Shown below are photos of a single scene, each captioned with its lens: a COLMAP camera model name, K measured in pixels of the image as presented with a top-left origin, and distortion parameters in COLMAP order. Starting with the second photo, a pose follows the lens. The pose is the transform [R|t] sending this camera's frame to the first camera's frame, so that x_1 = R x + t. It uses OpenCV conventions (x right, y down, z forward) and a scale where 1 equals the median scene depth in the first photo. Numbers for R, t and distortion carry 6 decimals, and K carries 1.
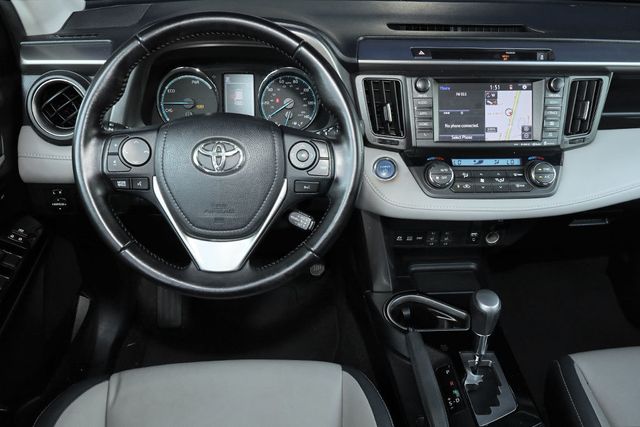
lens RADIAL K [[526.6, 0, 322.3], [0, 526.6, 213.9], [0, 0, 1]] dist [0.009694, -0.001811]
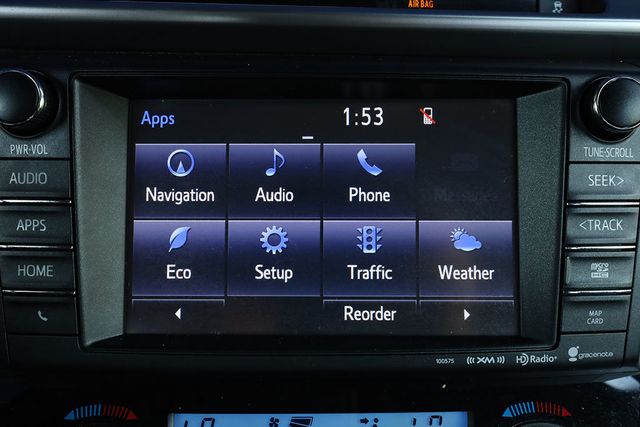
lens RADIAL K [[626.4, 0, 320.0], [0, 626.4, 213.5], [0, 0, 1]] dist [0.056992, -0.004865]
pose [[0.999813, 0.011459, -0.015546, 0.316319], [-0.012402, 0.998000, -0.061979, -0.178199], [0.014804, 0.062161, 0.997956, 0.719299]]
